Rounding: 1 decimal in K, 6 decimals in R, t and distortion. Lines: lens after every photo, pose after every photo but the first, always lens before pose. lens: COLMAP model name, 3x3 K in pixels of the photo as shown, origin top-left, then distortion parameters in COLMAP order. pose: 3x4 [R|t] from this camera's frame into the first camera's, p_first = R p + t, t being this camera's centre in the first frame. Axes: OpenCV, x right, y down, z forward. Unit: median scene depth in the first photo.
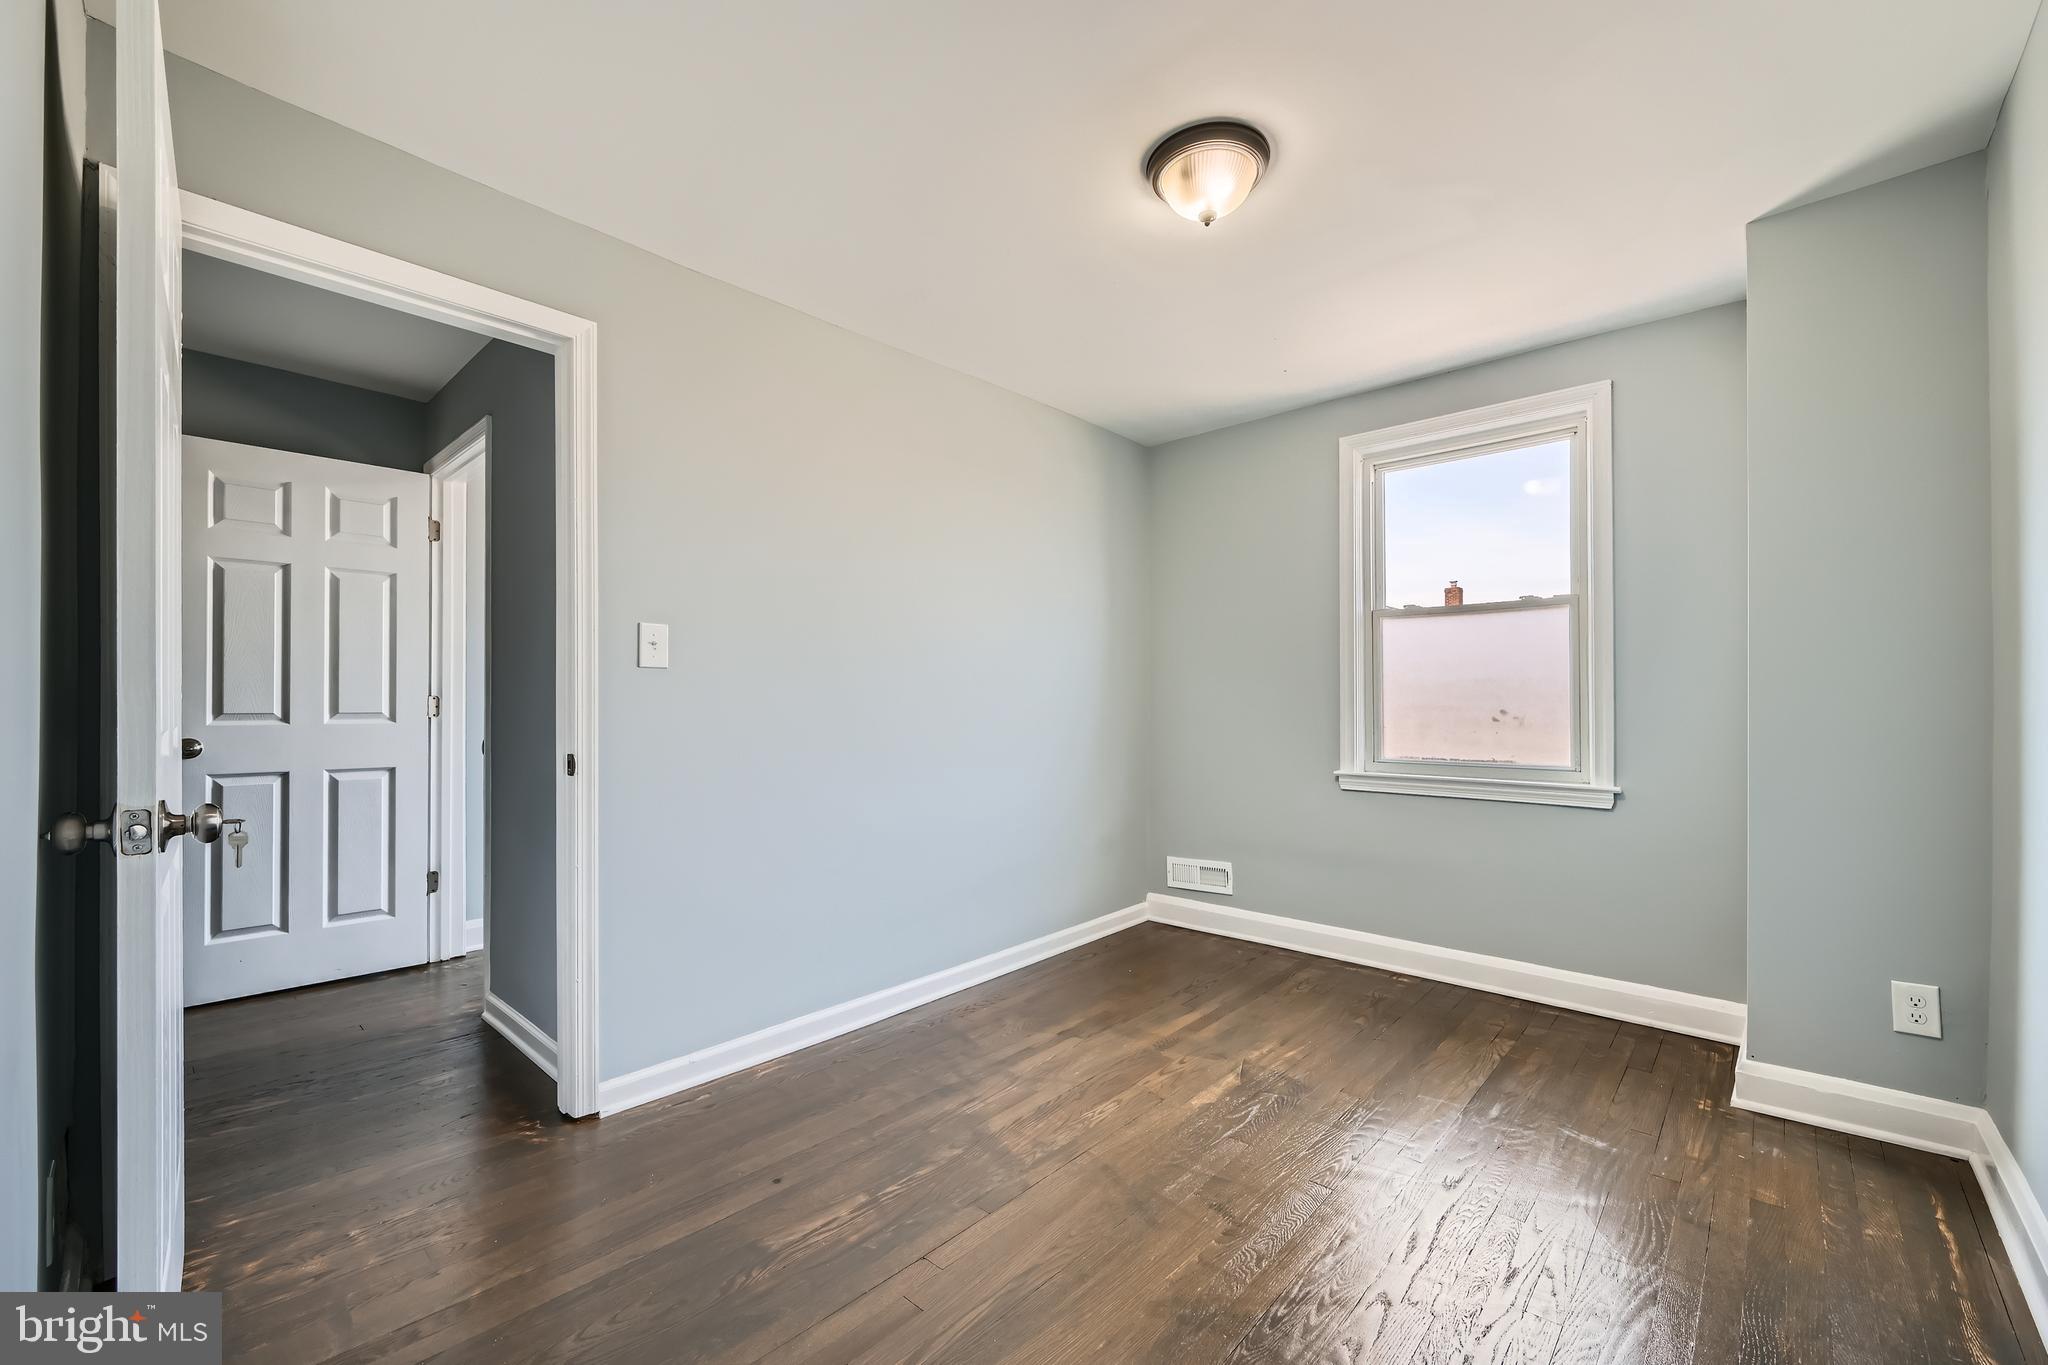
lens RADIAL K [[824.9, 0, 1010.2], [0, 824.9, 691.0], [0, 0, 1]] dist [0.000118, -0.000883]
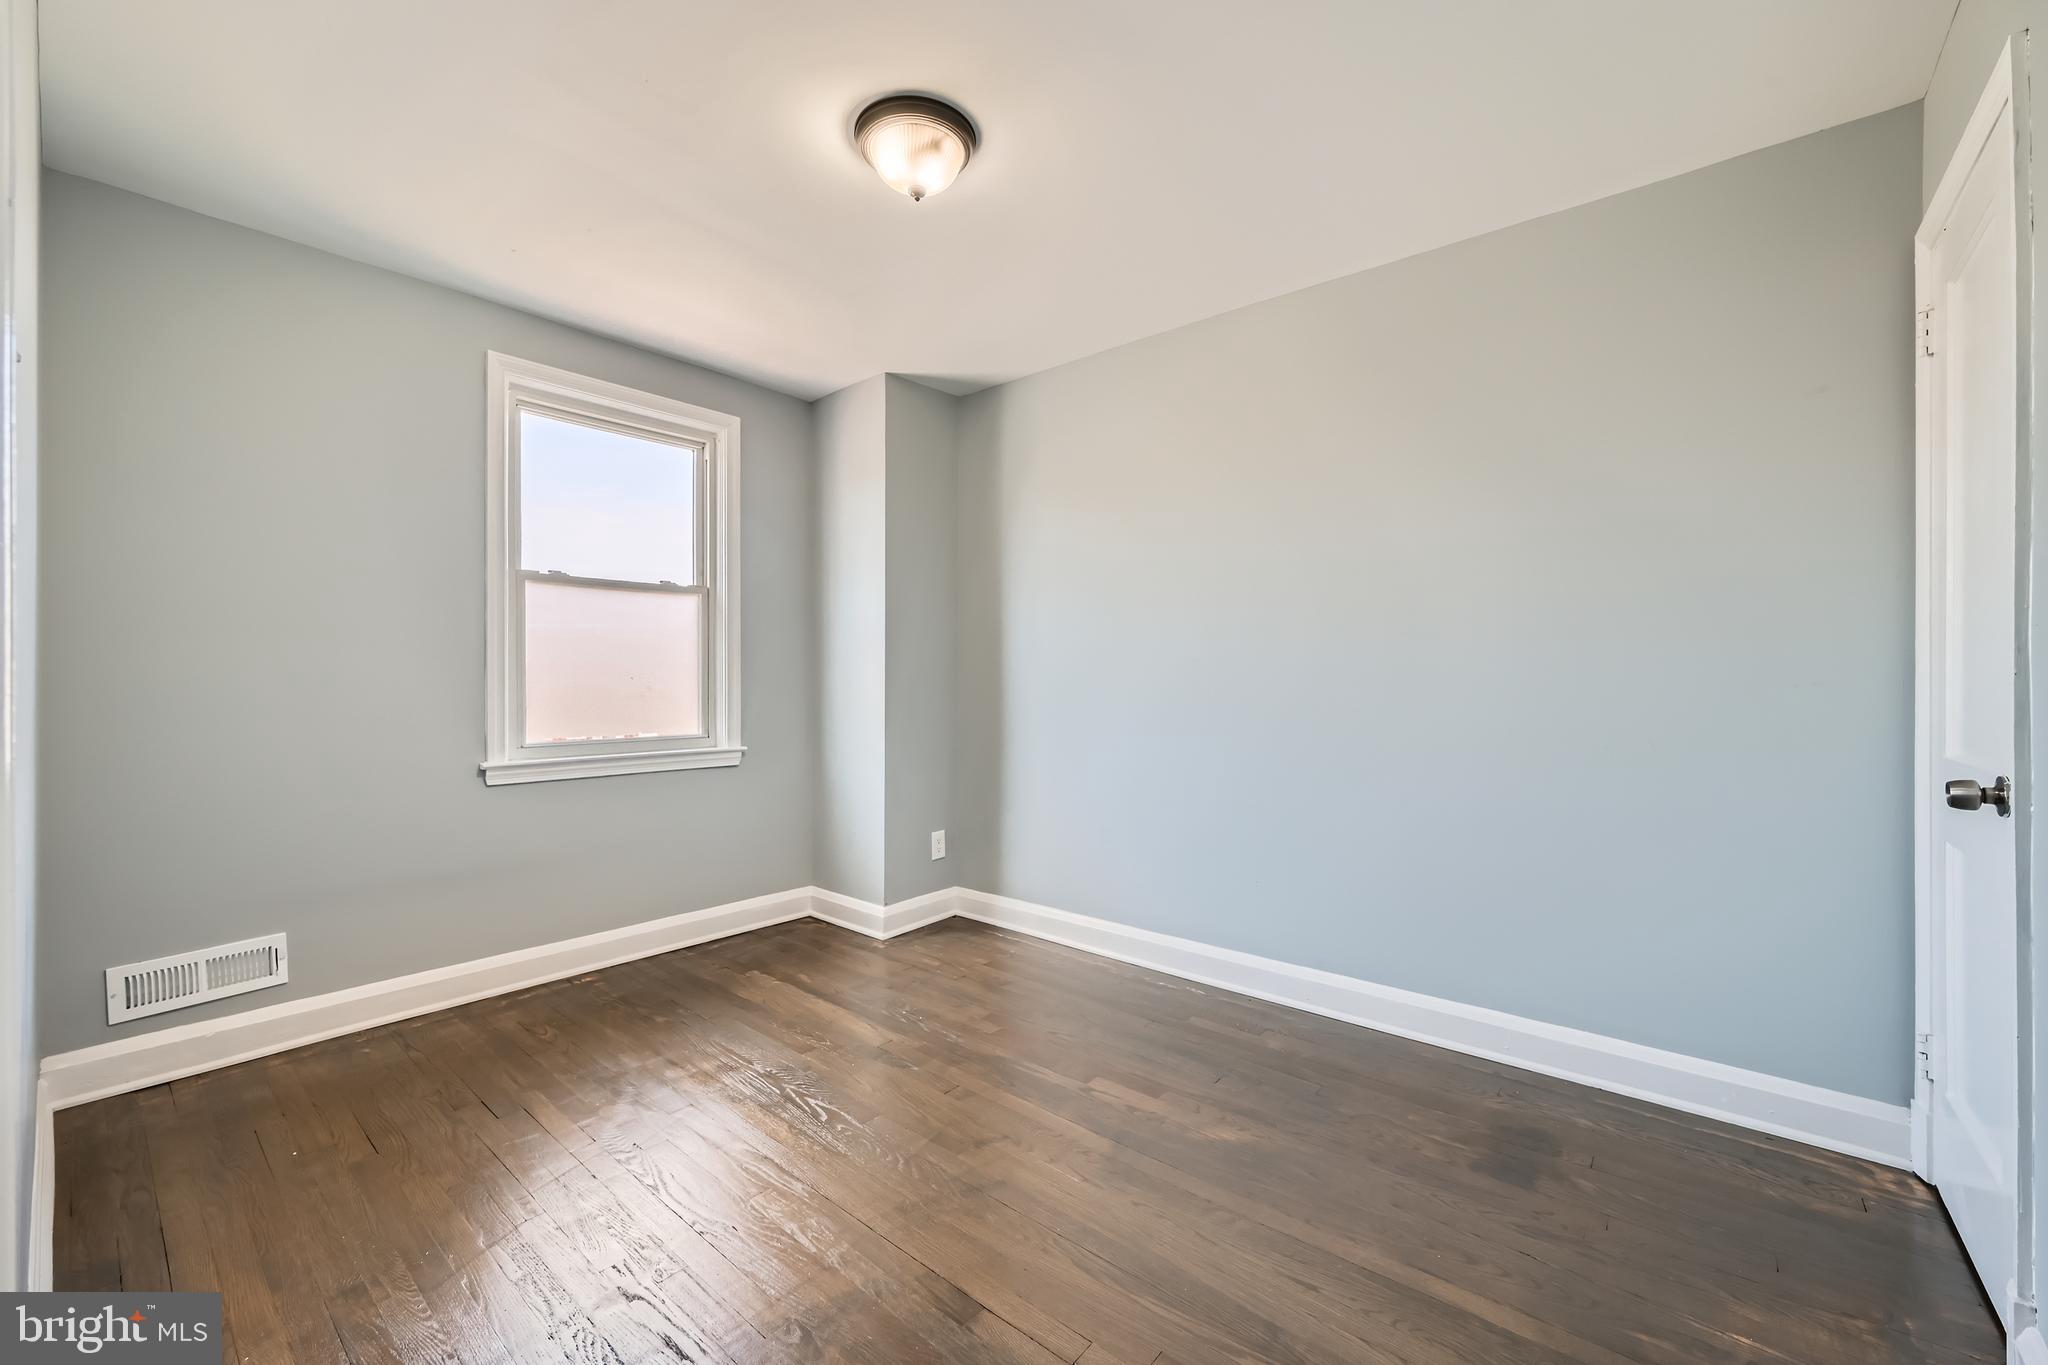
lens RADIAL K [[824.9, 0, 1021.1], [0, 824.9, 678.0], [0, 0, 1]] dist [0.000118, -0.000883]
pose [[-0.059224, 0.002942, 0.998240, -0.453096], [-0.016323, 0.999859, -0.003916, 0.008513], [-0.998111, -0.016526, -0.059168, 0.552057]]
